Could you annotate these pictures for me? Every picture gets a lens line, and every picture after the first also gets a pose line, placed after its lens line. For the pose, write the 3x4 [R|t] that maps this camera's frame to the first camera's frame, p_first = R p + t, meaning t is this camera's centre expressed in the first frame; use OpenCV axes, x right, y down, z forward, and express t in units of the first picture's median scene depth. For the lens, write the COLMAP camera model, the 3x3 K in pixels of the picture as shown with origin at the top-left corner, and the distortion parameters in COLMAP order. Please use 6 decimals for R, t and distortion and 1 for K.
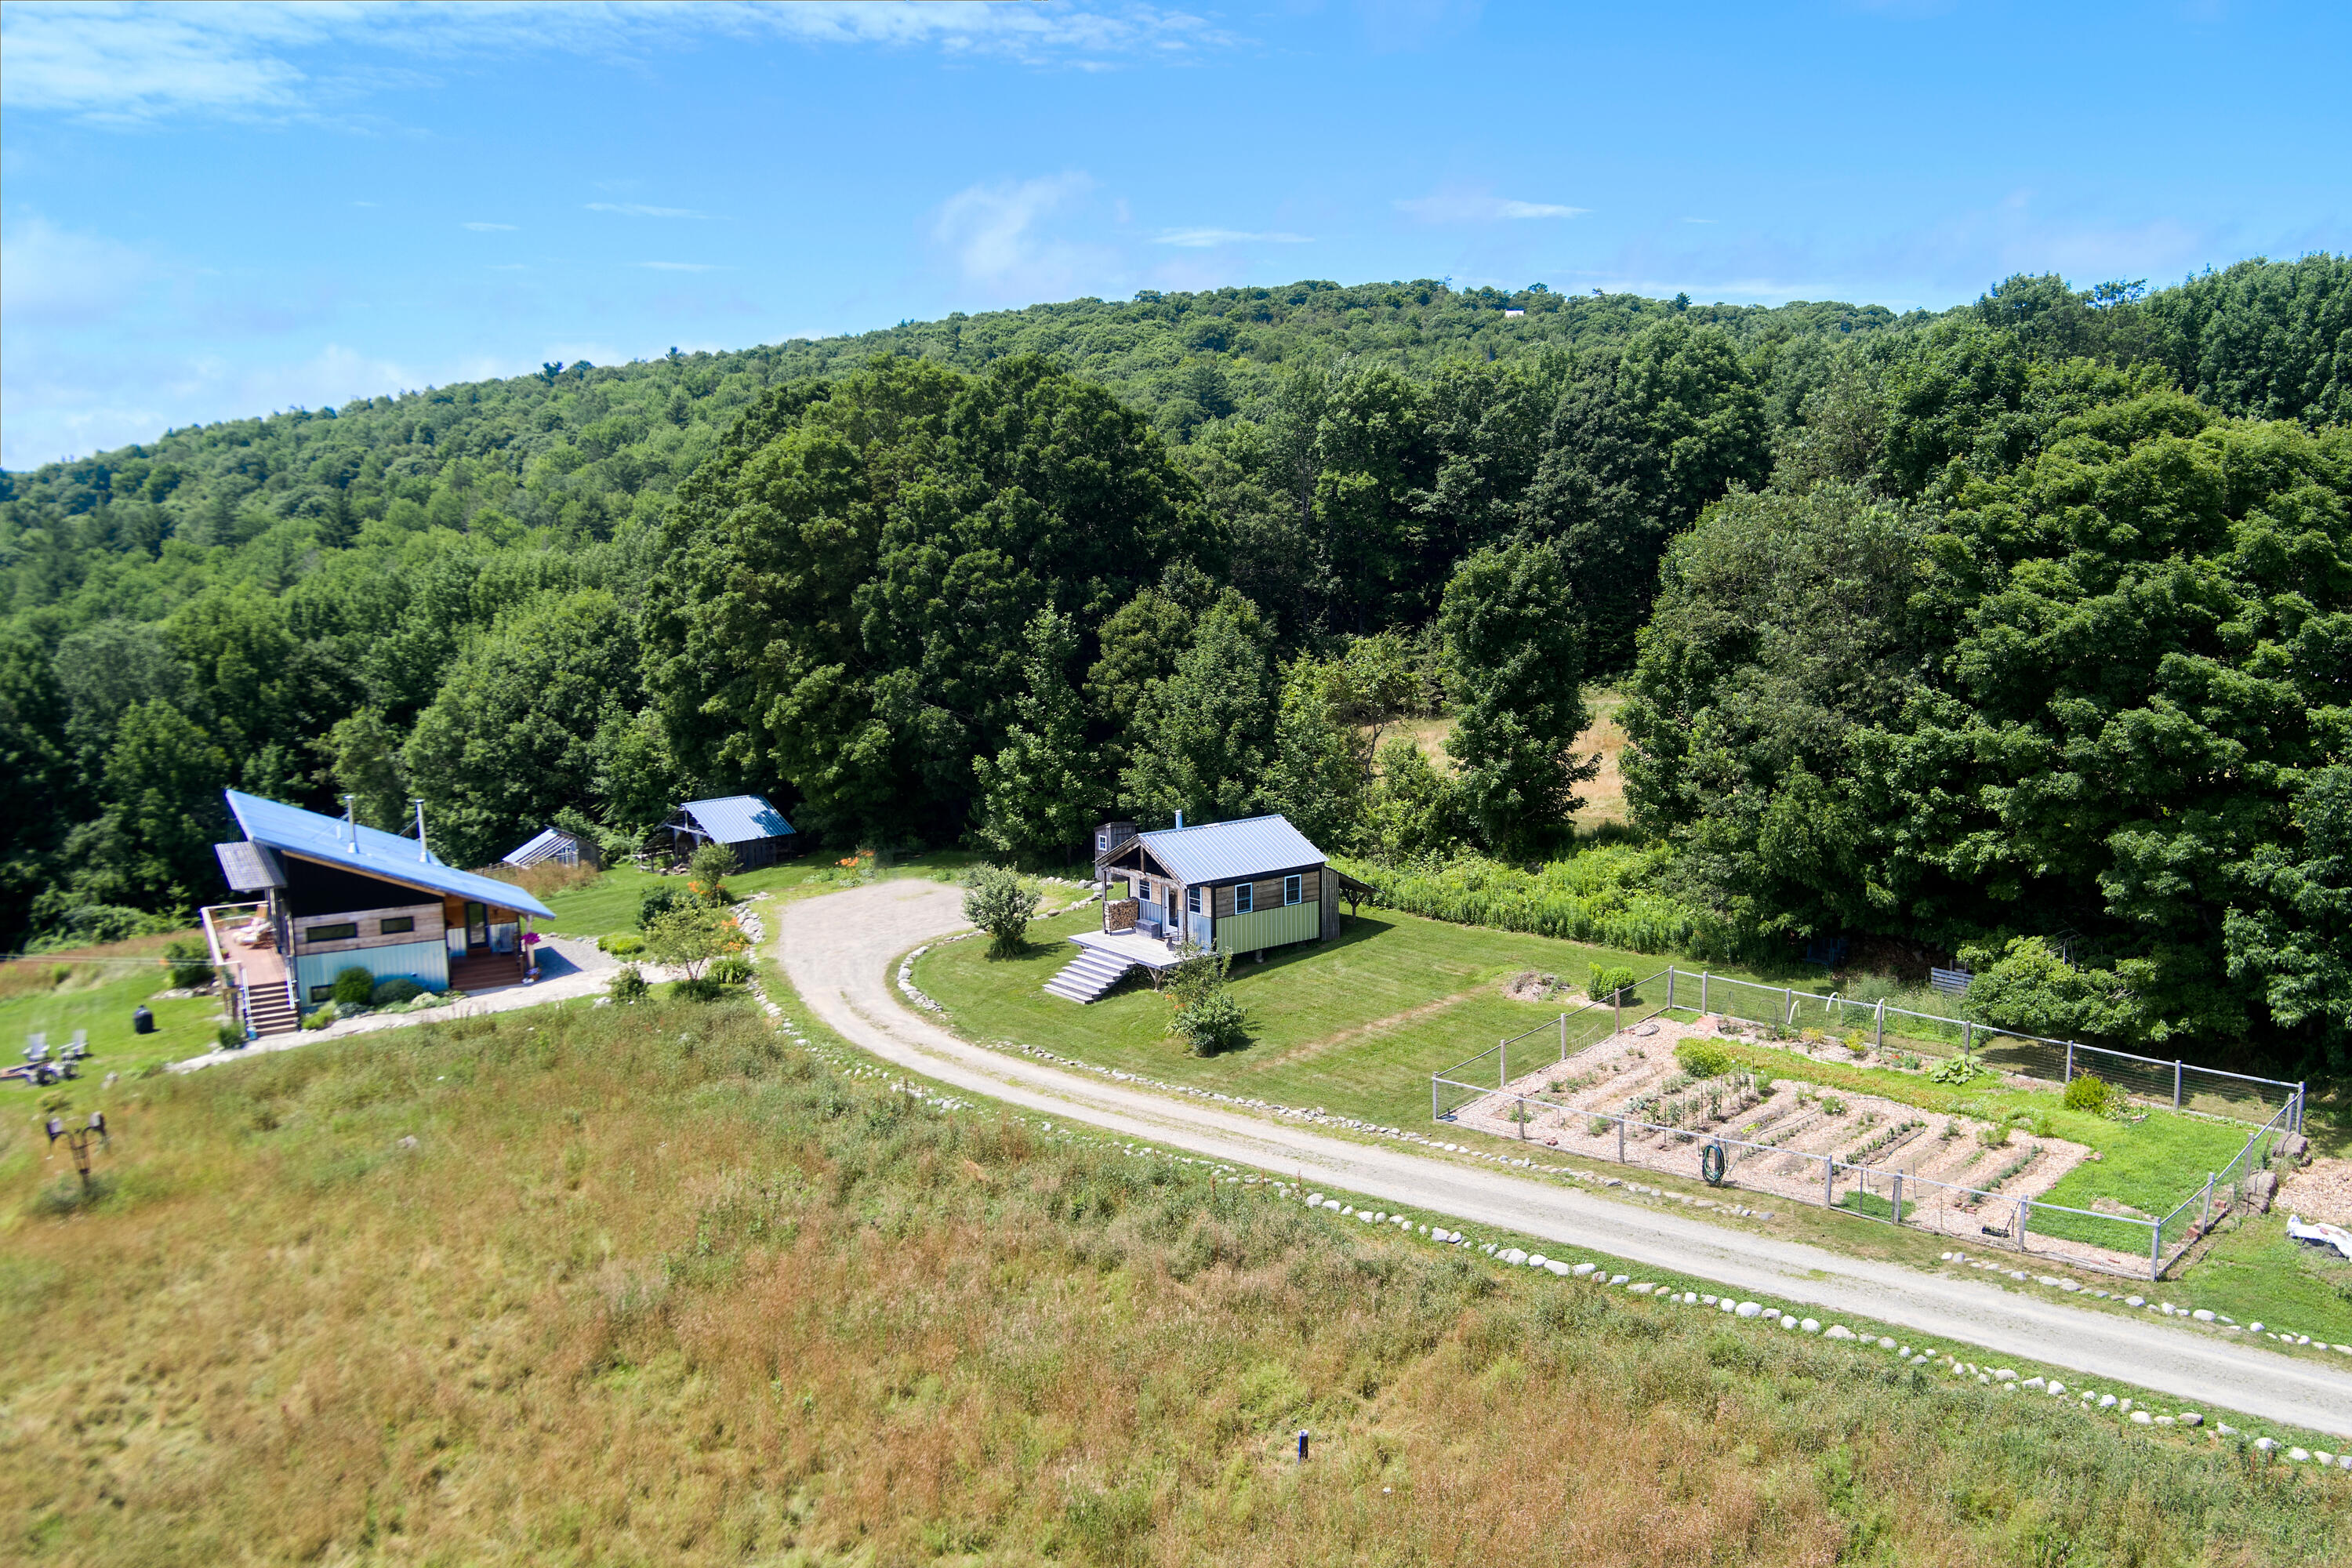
lens RADIAL K [[1971.5, 0, 1171.5], [0, 1971.5, 786.8], [0, 0, 1]] dist [-0.059751, 0.002989]
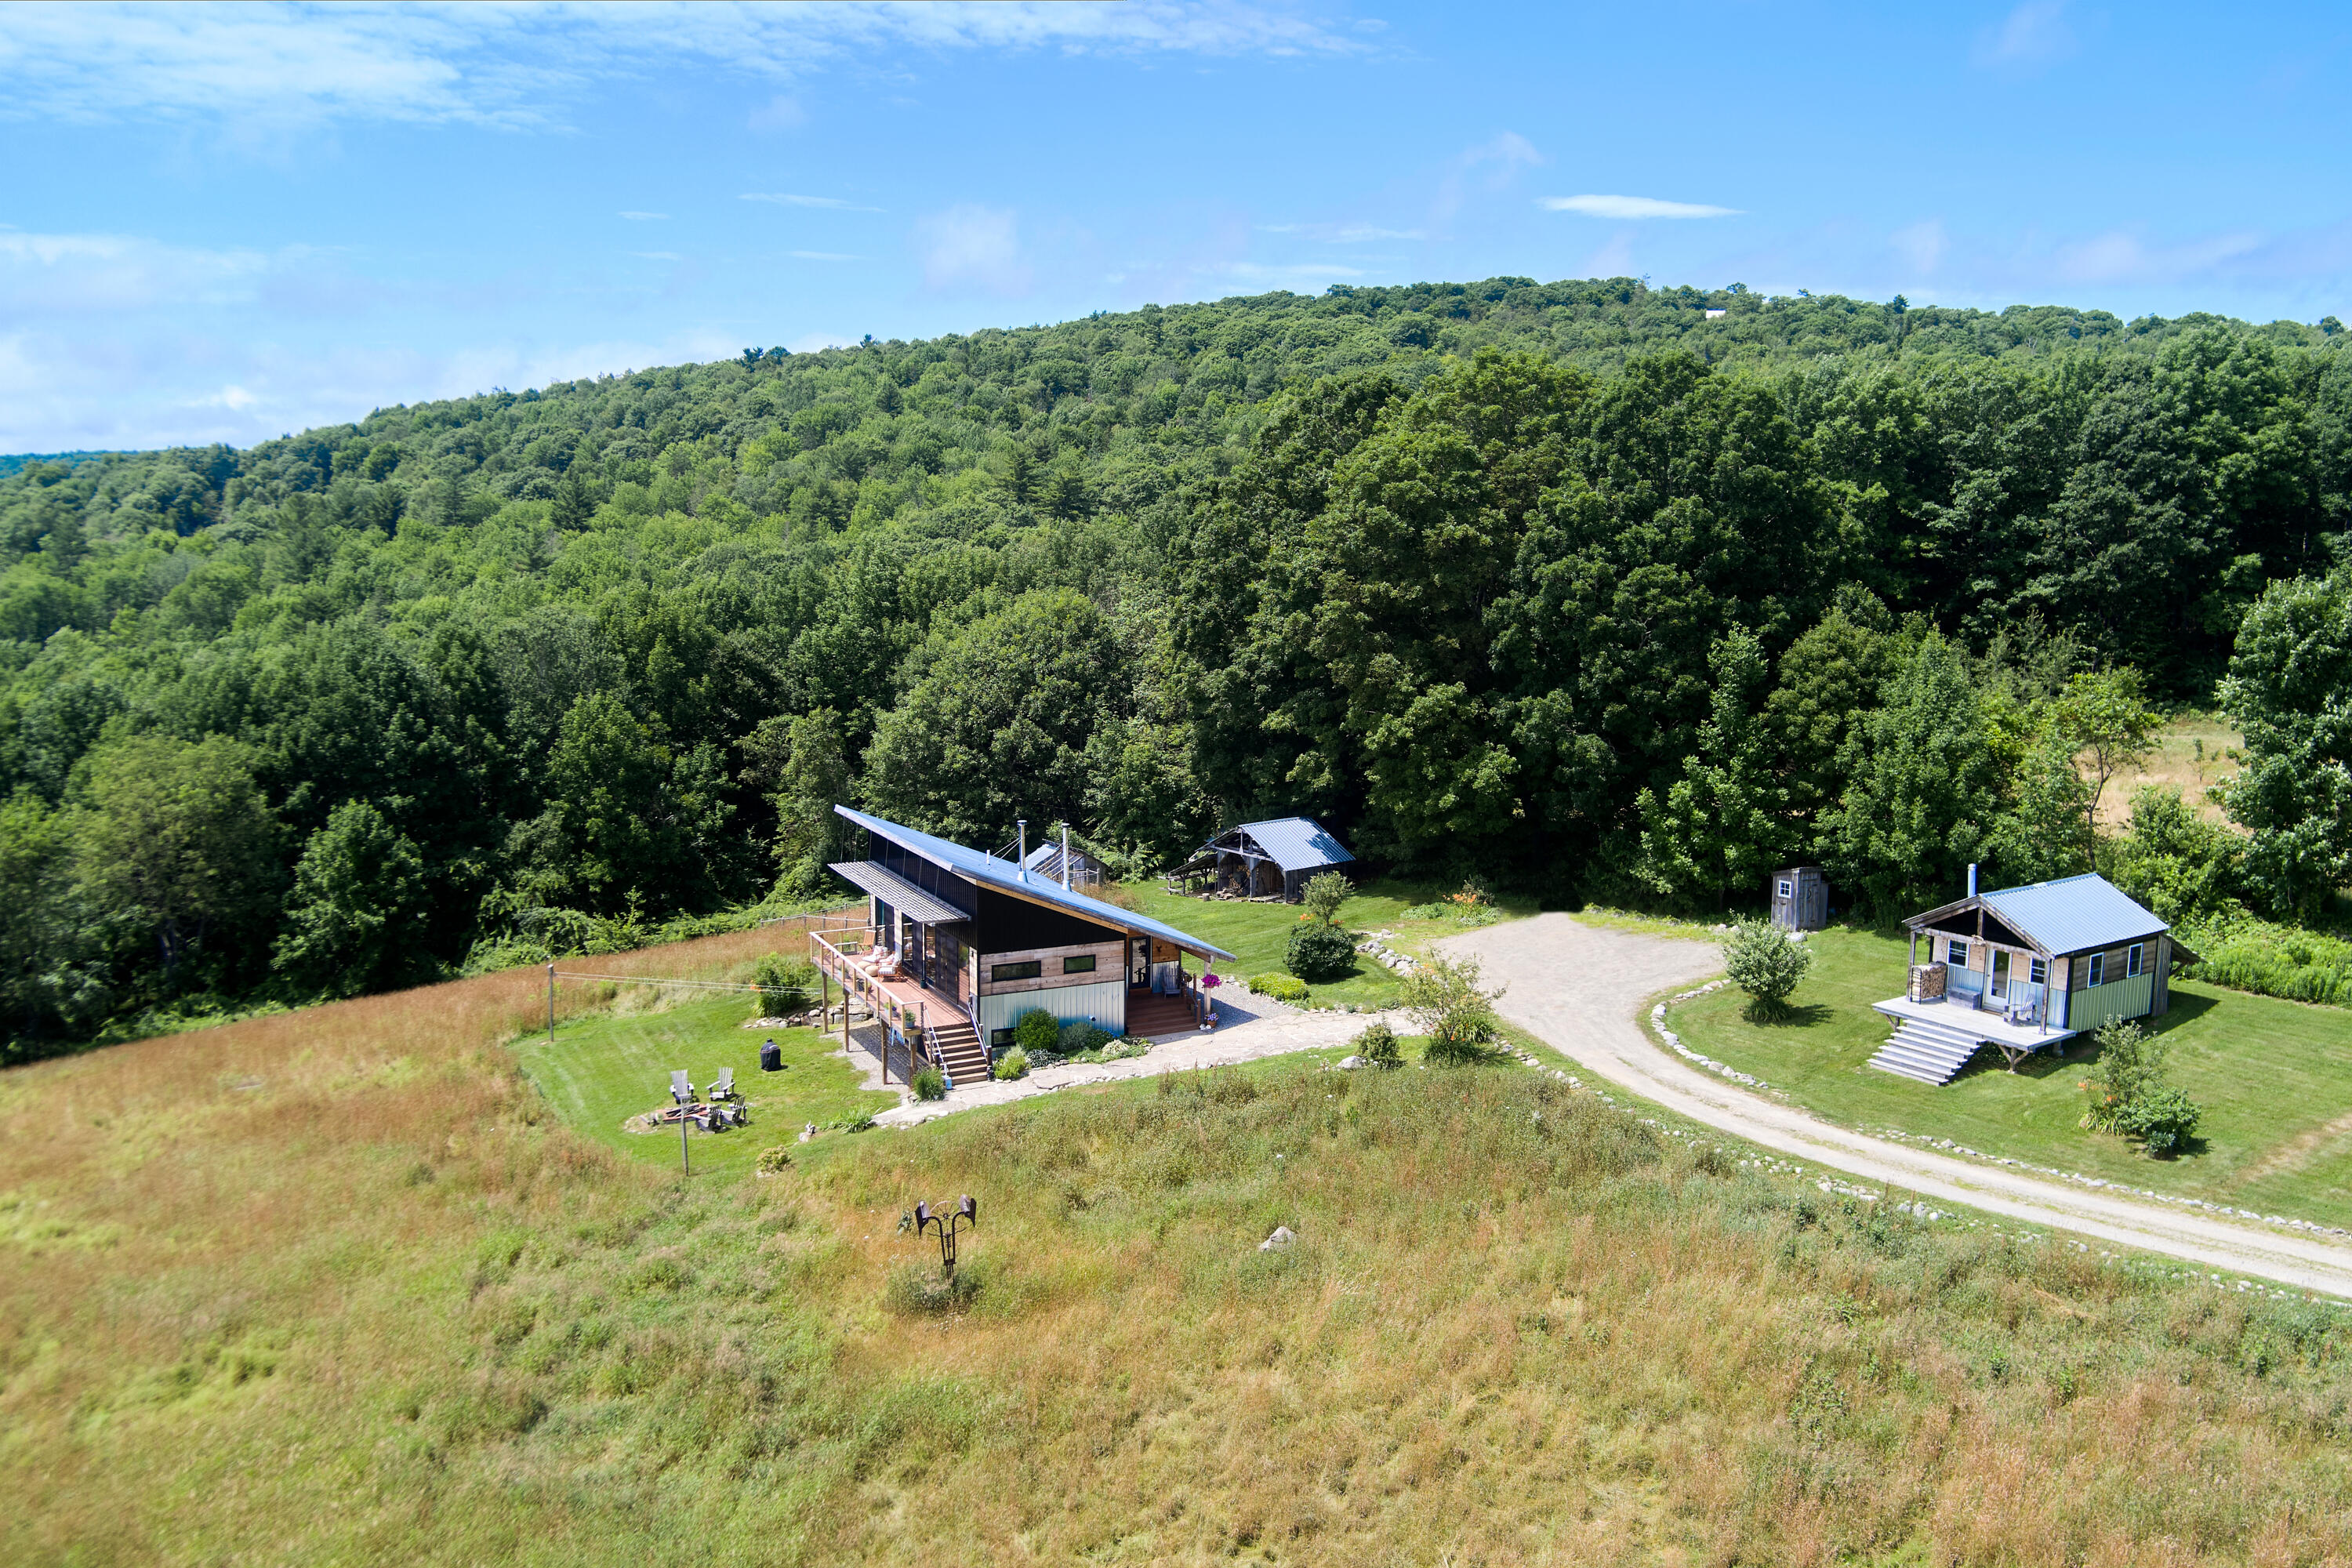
lens RADIAL K [[1971.5, 0, 1167.0], [0, 1971.5, 790.7], [0, 0, 1]] dist [-0.059751, 0.002989]
pose [[0.997544, 0.027458, -0.064439, -0.226605], [-0.027153, 0.999616, 0.005612, -0.012343], [0.064568, -0.003848, 0.997906, 0.064807]]
